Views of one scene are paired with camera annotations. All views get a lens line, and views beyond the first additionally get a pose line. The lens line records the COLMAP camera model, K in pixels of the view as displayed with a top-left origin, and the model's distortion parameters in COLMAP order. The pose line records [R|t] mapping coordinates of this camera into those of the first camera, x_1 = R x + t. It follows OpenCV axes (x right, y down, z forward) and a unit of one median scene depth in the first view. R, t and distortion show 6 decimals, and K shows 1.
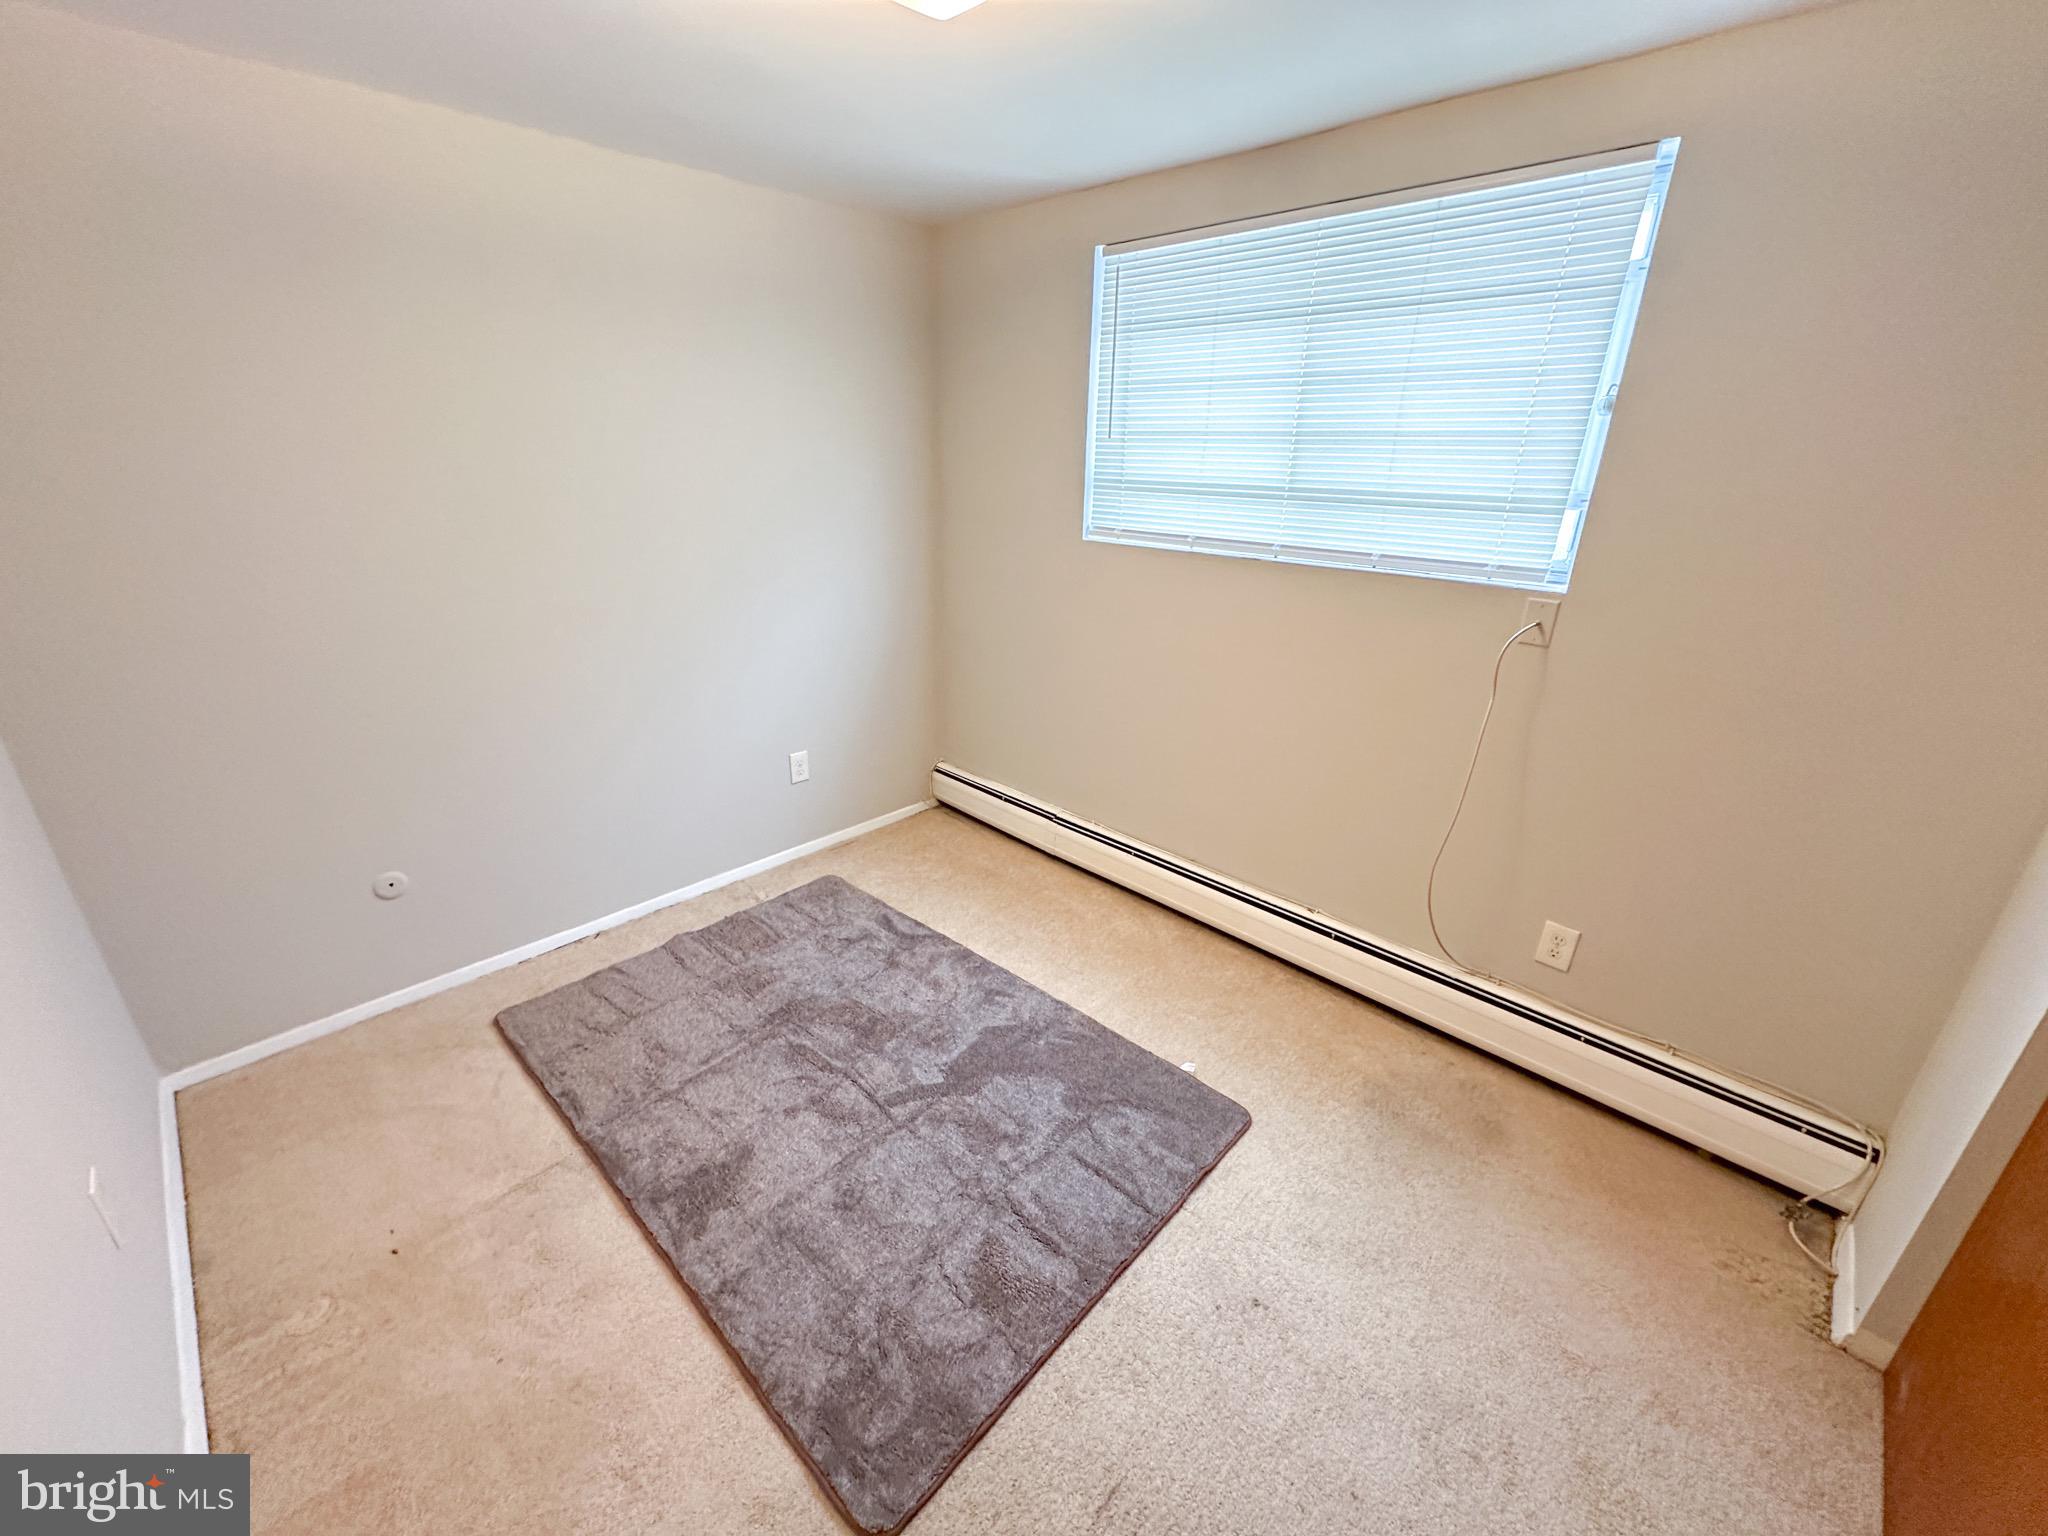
lens RADIAL K [[815.6, 0, 1022.1], [0, 815.6, 767.0], [0, 0, 1]] dist [-0.001913, -0.000076]
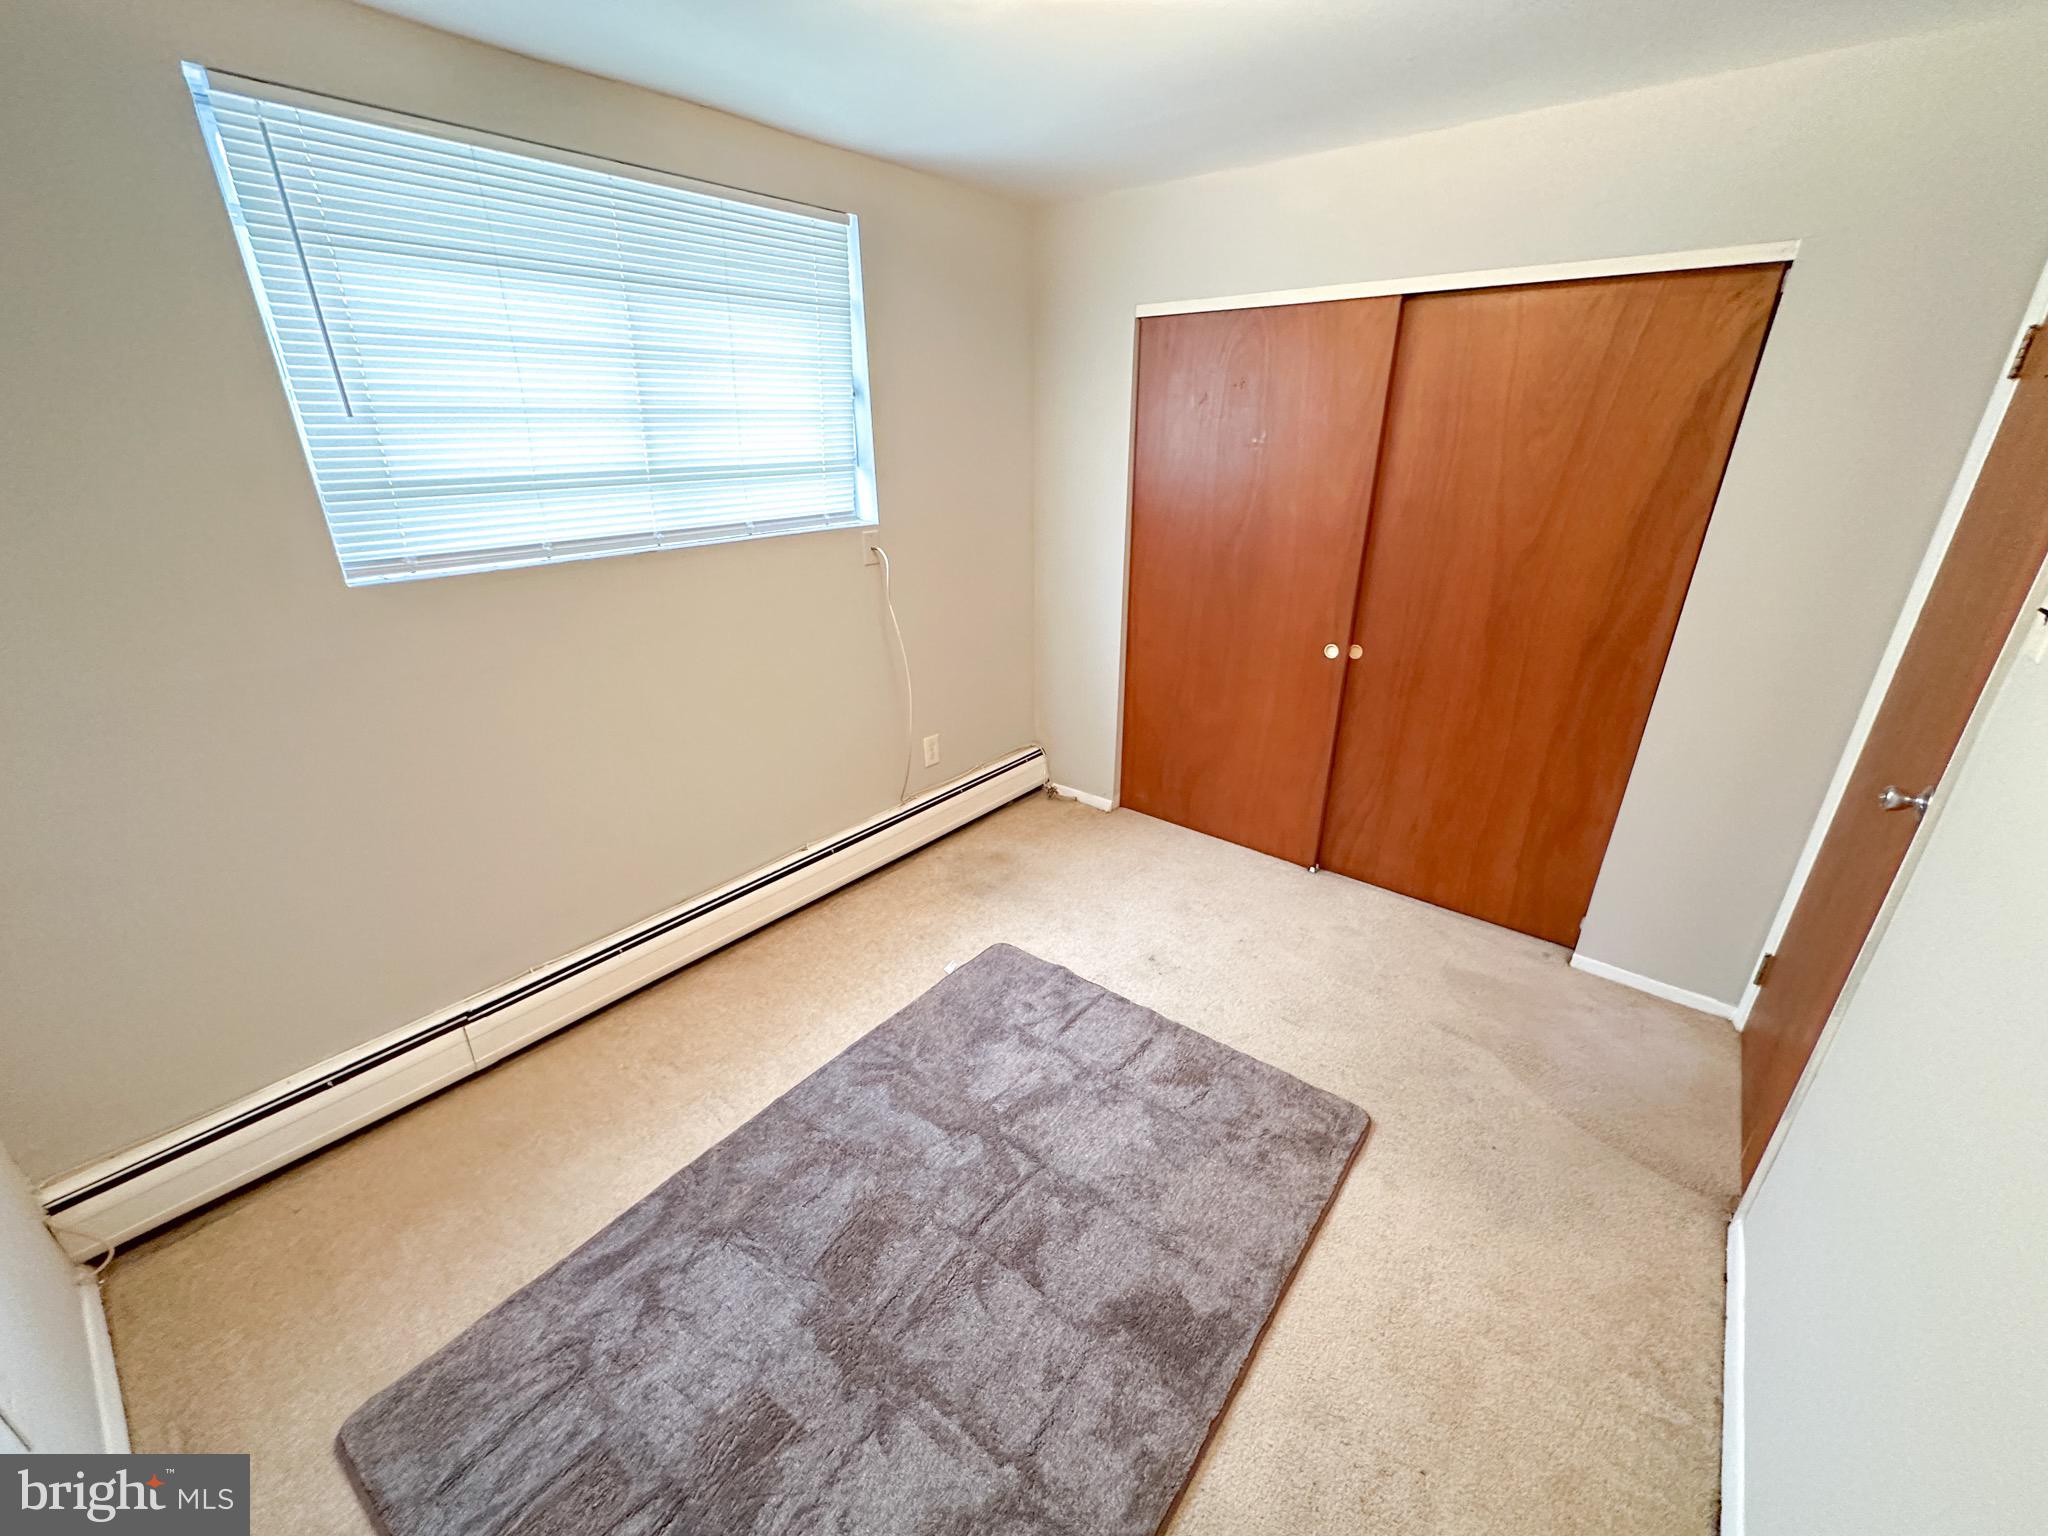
lens RADIAL K [[815.6, 0, 1022.1], [0, 815.6, 767.0], [0, 0, 1]] dist [-0.001913, -0.000076]
pose [[-0.078433, -0.403823, 0.911469, -0.718078], [0.364267, 0.839457, 0.403264, -0.290319], [-0.927986, 0.363647, 0.081258, 0.681723]]
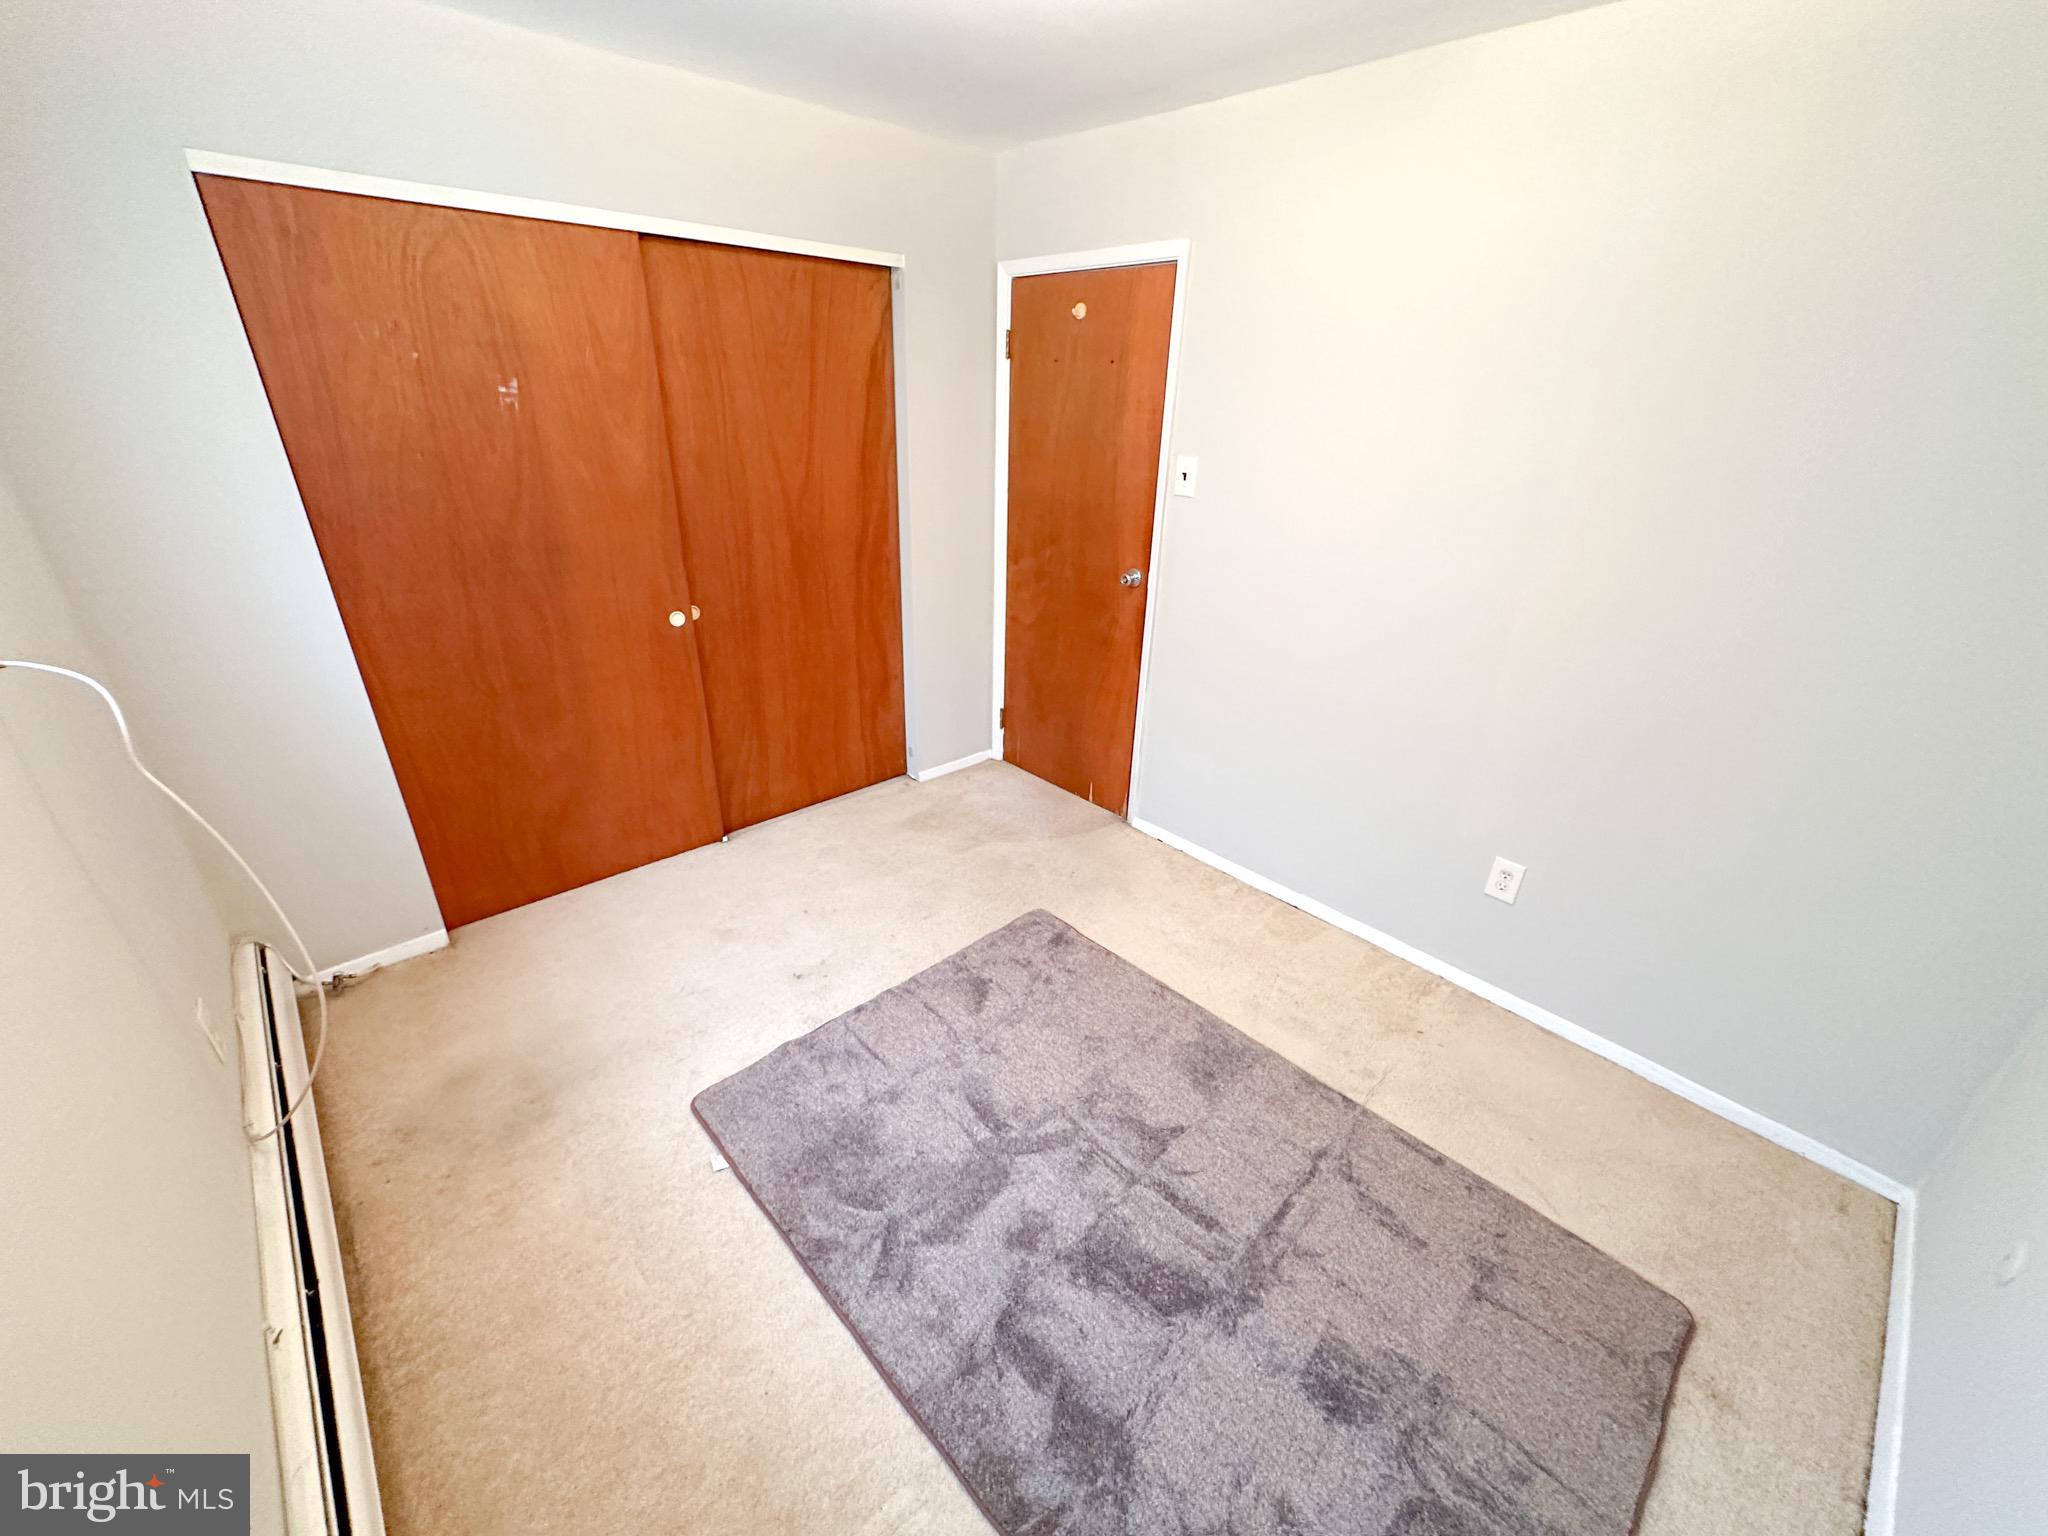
lens RADIAL K [[815.6, 0, 1022.1], [0, 815.6, 767.0], [0, 0, 1]] dist [-0.001913, -0.000076]
pose [[-0.997123, -0.068512, 0.032433, -0.097408], [-0.023413, 0.685320, 0.727866, -0.484605], [-0.072094, 0.725012, -0.684952, 1.203292]]
